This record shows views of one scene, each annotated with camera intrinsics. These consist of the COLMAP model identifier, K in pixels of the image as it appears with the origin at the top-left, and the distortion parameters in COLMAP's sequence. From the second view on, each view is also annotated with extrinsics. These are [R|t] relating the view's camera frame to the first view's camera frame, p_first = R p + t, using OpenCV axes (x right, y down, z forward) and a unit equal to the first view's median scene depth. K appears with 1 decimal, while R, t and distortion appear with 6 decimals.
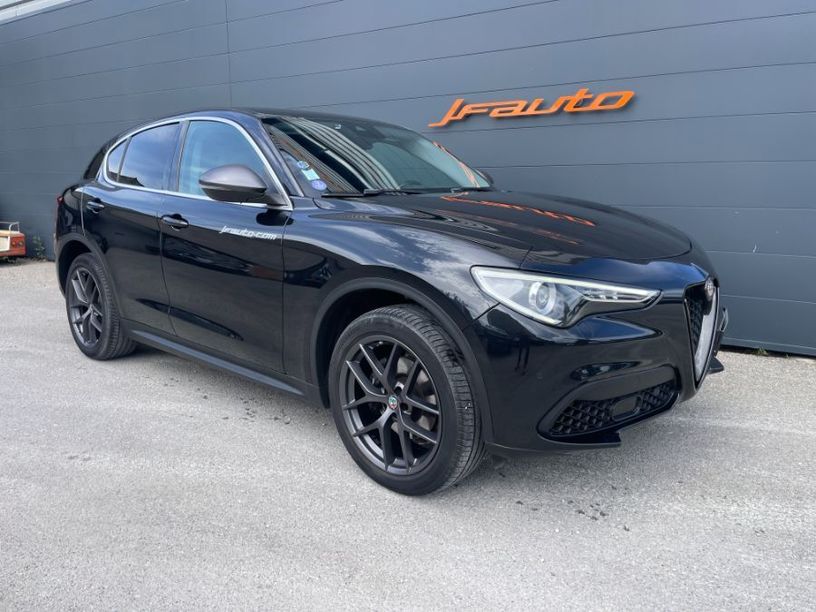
lens RADIAL K [[617.1, 0, 406.7], [0, 617.1, 296.7], [0, 0, 1]] dist [0.100158, -0.133367]
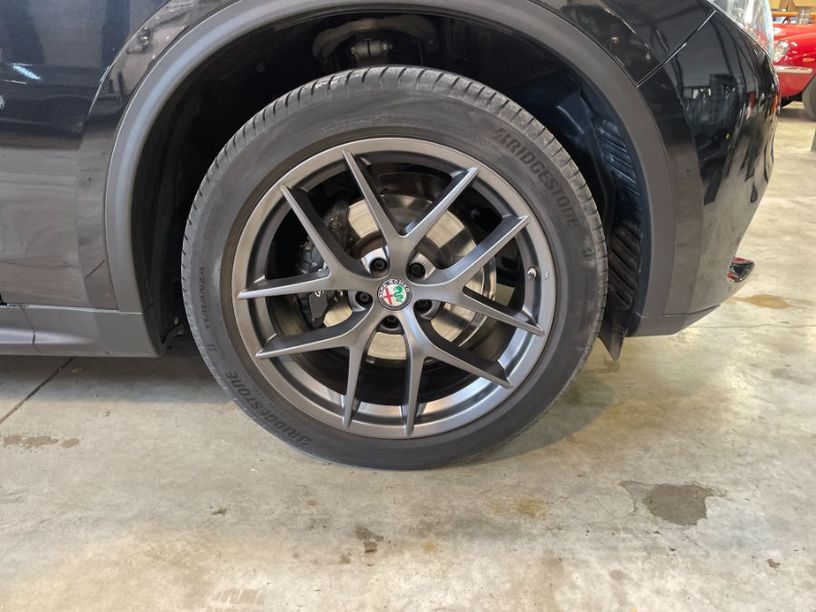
lens RADIAL K [[617.1, 0, 406.7], [0, 617.1, 296.7], [0, 0, 1]] dist [0.100158, -0.133367]
pose [[0.752675, -0.233117, 0.615741, -0.337919], [0.101639, 0.965149, 0.241159, 0.084555], [-0.650500, -0.118931, 0.750137, 0.792714]]
